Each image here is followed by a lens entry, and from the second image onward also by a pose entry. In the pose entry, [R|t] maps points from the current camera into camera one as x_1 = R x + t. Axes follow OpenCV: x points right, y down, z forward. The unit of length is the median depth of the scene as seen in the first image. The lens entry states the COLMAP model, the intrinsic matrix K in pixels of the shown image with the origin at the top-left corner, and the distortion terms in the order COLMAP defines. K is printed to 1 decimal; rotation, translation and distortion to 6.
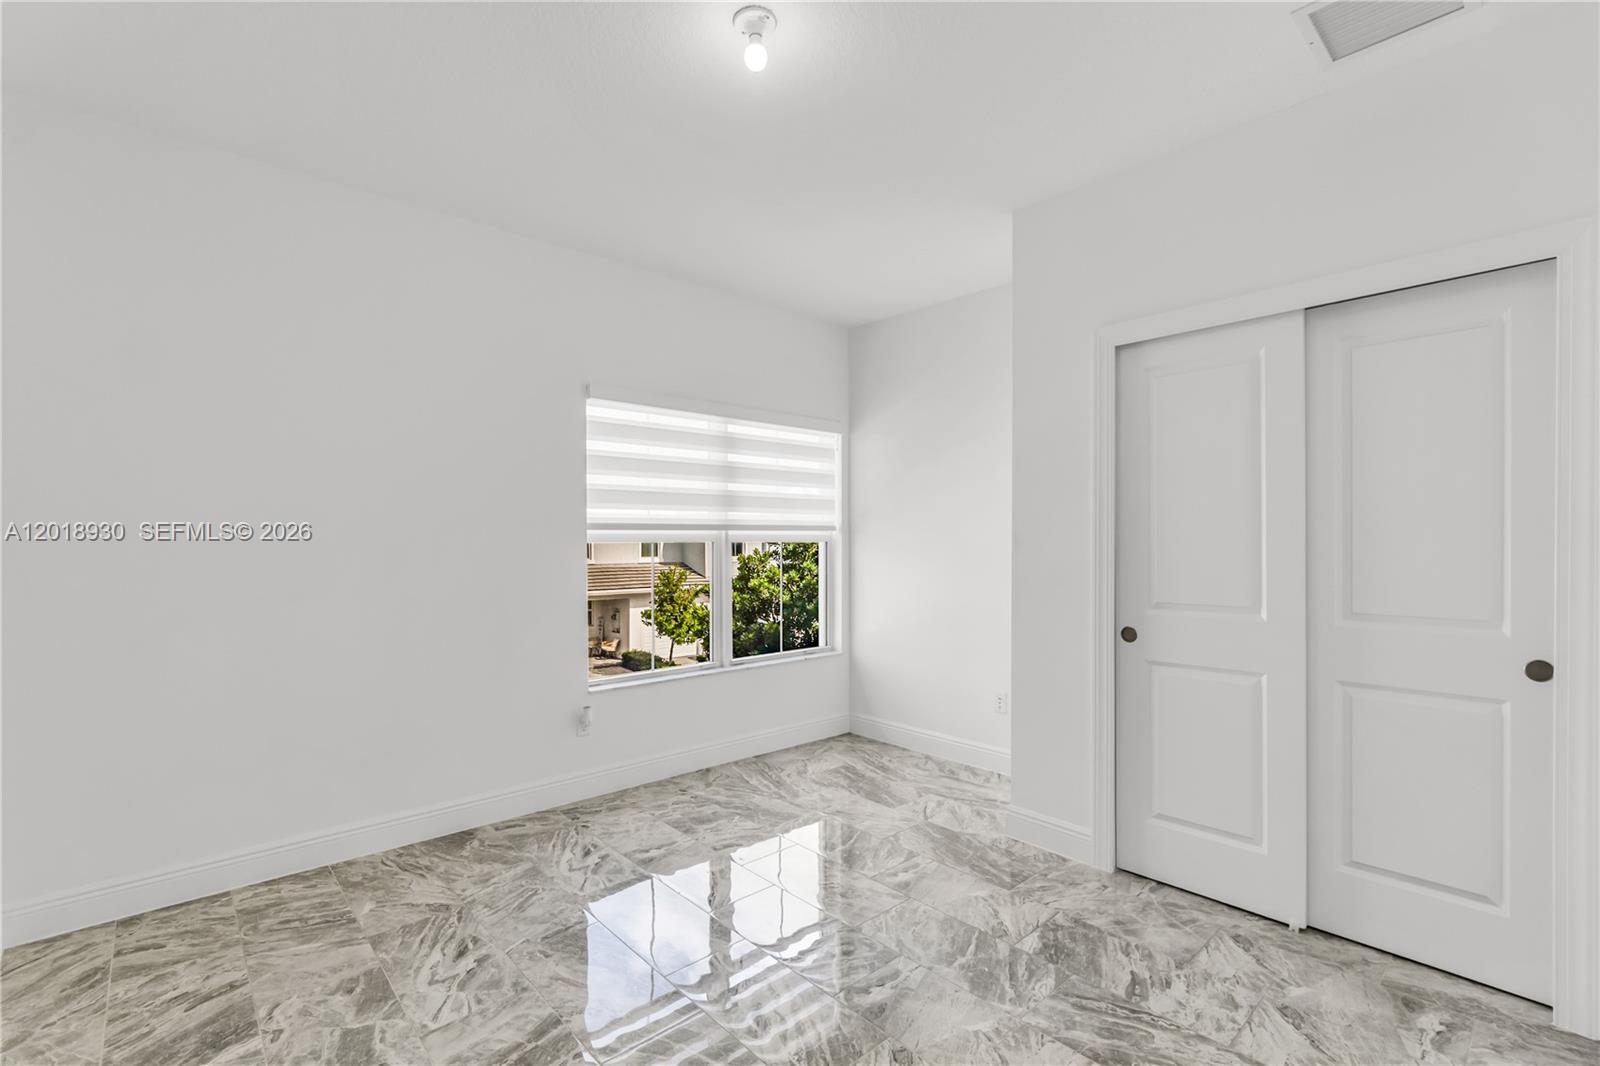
lens RADIAL K [[715.2, 0, 788.6], [0, 715.2, 546.1], [0, 0, 1]] dist [-0.000472, 0.000660]
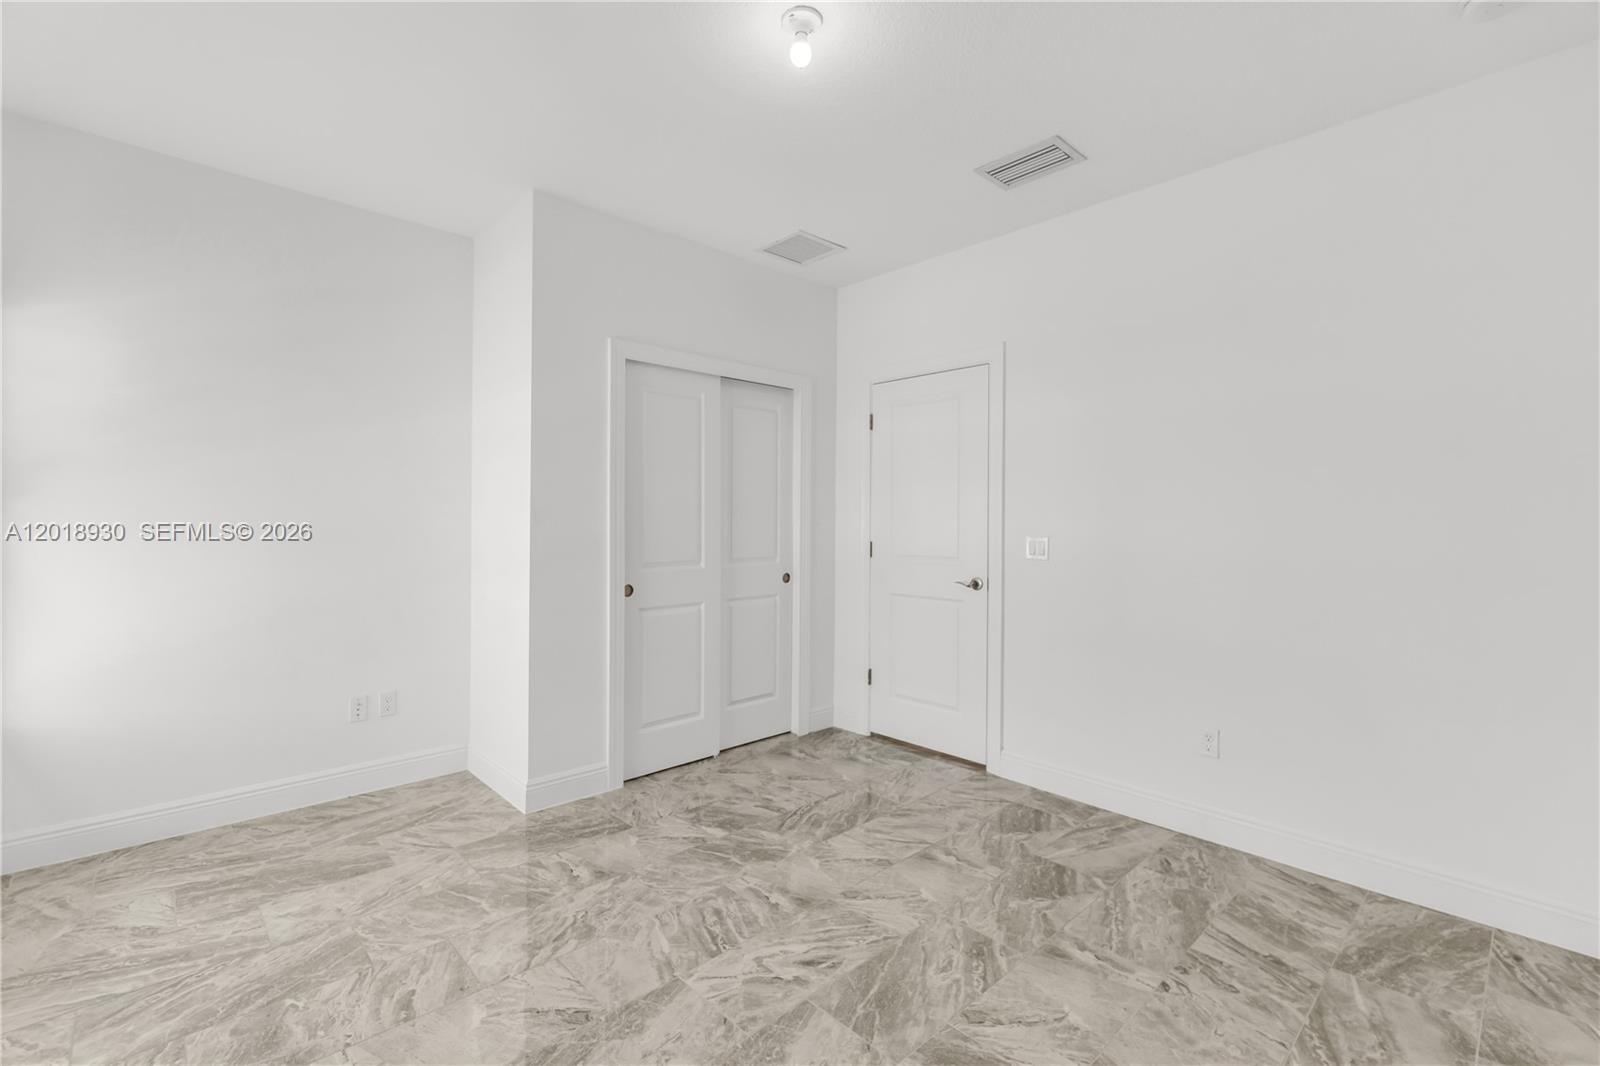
lens RADIAL K [[715.2, 0, 787.9], [0, 715.2, 518.1], [0, 0, 1]] dist [-0.000472, 0.000660]
pose [[-0.025861, -0.000437, 0.999665, -0.810402], [-0.001098, 0.999999, 0.000409, -0.004877], [-0.999665, -0.001087, -0.025861, 0.776959]]
